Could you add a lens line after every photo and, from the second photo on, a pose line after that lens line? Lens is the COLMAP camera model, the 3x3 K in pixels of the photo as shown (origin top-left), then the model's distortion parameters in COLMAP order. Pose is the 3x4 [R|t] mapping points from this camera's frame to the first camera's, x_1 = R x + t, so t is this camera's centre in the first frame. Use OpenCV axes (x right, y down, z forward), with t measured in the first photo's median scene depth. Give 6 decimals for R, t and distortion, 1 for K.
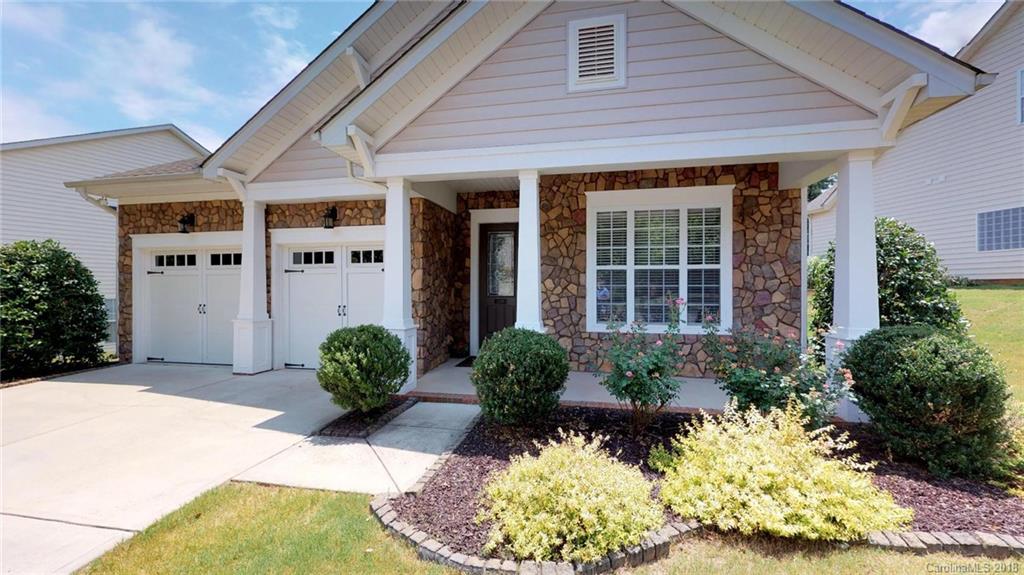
lens RADIAL K [[386.3, 0, 512.0], [0, 386.3, 287.5], [0, 0, 1]] dist [0.000644, 0.000228]
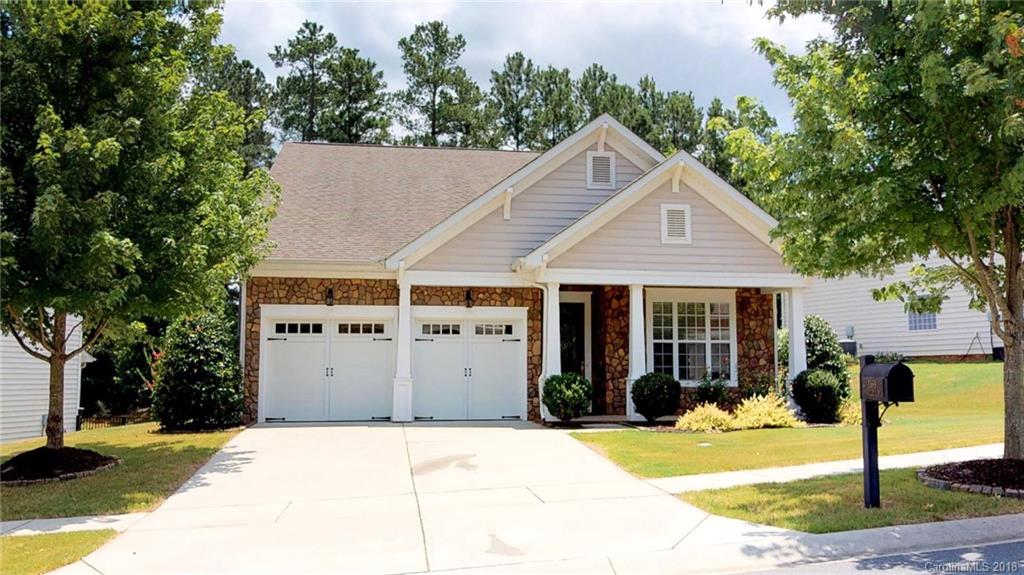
lens RADIAL K [[845.7, 0, 512.0], [0, 845.7, 287.5], [0, 0, 1]] dist [0.006741, 0.003684]
pose [[0.943039, 0.036439, 0.330680, -1.269831], [-0.001301, 0.994380, -0.105865, 0.079826], [-0.332679, 0.099405, 0.937786, -1.713639]]
